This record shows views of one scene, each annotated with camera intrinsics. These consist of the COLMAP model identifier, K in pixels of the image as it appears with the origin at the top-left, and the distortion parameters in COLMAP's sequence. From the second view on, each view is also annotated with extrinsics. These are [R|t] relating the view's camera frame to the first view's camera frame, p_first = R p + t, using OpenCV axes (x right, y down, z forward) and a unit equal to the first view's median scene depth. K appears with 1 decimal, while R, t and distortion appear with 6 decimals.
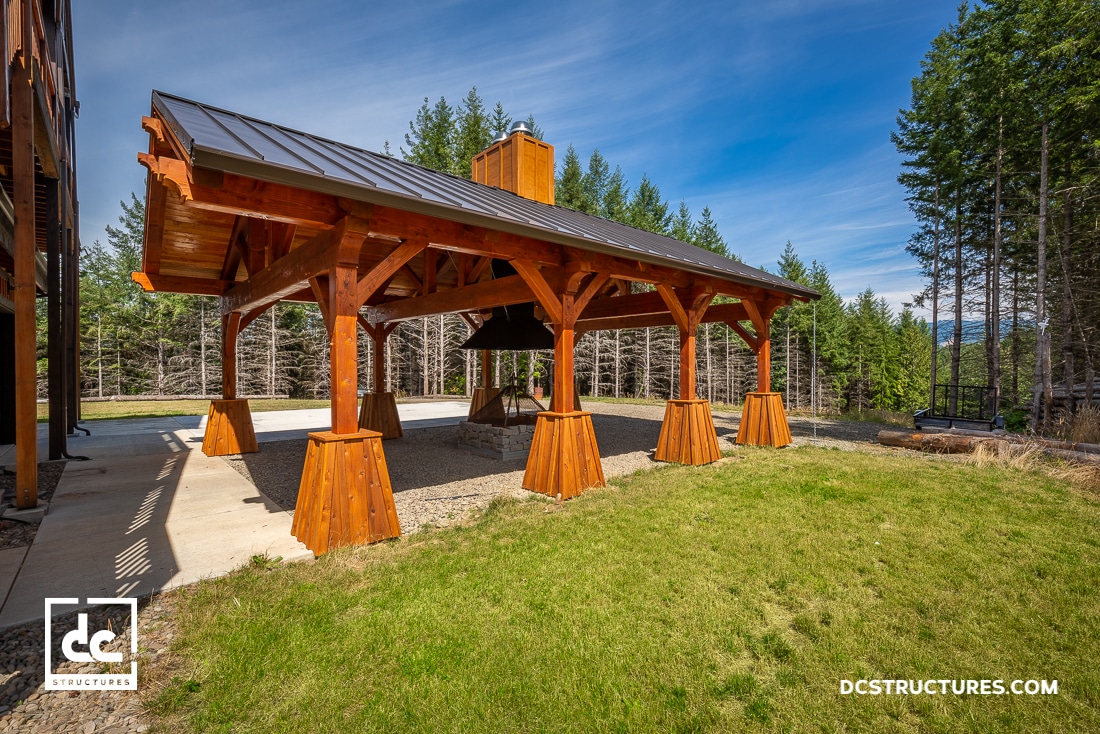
lens RADIAL K [[491.1, 0, 546.7], [0, 491.1, 366.3], [0, 0, 1]] dist [0.003867, -0.001201]
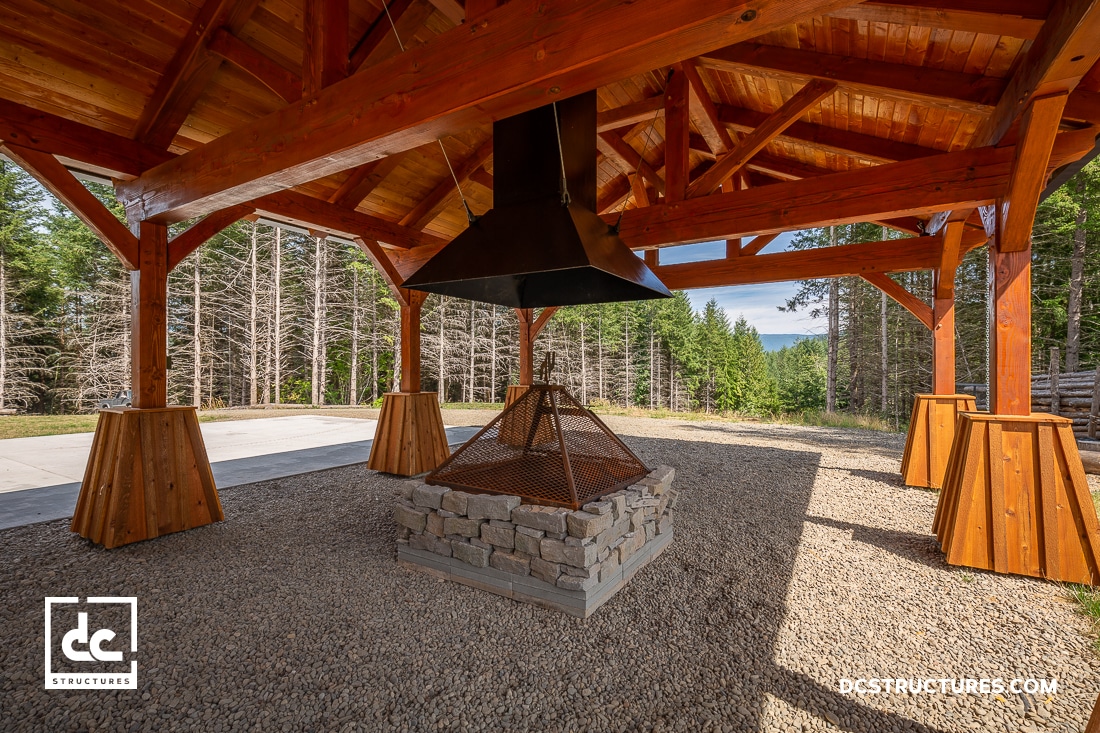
lens RADIAL K [[491.1, 0, 551.0], [0, 491.1, 362.5], [0, 0, 1]] dist [0.003867, -0.001201]
pose [[0.952845, 0.006599, 0.303387, -0.030088], [-0.001657, 0.999862, -0.016546, 0.004263], [-0.303454, 0.015264, 0.952724, 0.105905]]
